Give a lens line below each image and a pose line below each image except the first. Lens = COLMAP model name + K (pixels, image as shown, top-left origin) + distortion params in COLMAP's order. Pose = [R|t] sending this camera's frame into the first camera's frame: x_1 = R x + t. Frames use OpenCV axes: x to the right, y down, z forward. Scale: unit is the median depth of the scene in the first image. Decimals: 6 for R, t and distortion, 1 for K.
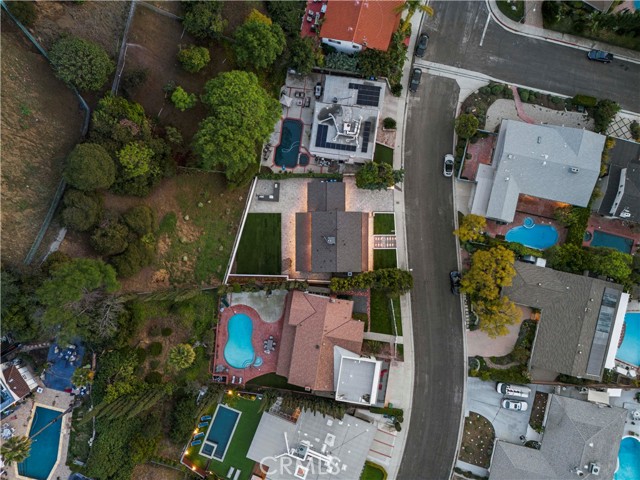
lens RADIAL K [[499.2, 0, 322.7], [0, 499.2, 239.9], [0, 0, 1]] dist [0.067574, -0.053259]
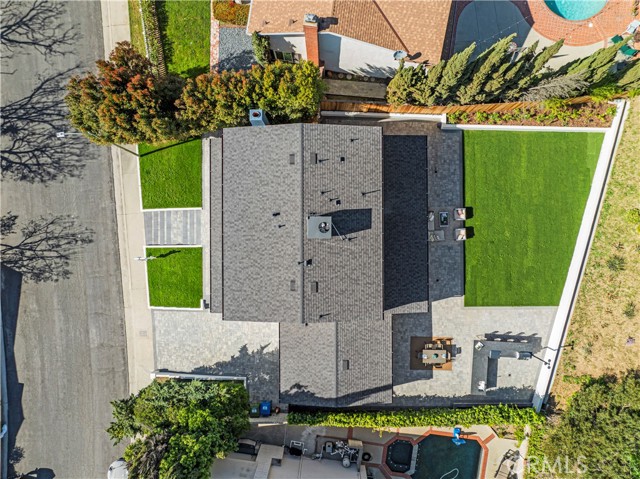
lens RADIAL K [[453.0, 0, 322.1], [0, 453.0, 239.9], [0, 0, 1]] dist [-0.028536, -0.004035]
pose [[-0.999850, 0.009602, 0.014407, 0.010488], [-0.009365, -0.999821, 0.016436, -0.011125], [0.014562, 0.016298, 0.999761, 0.680388]]
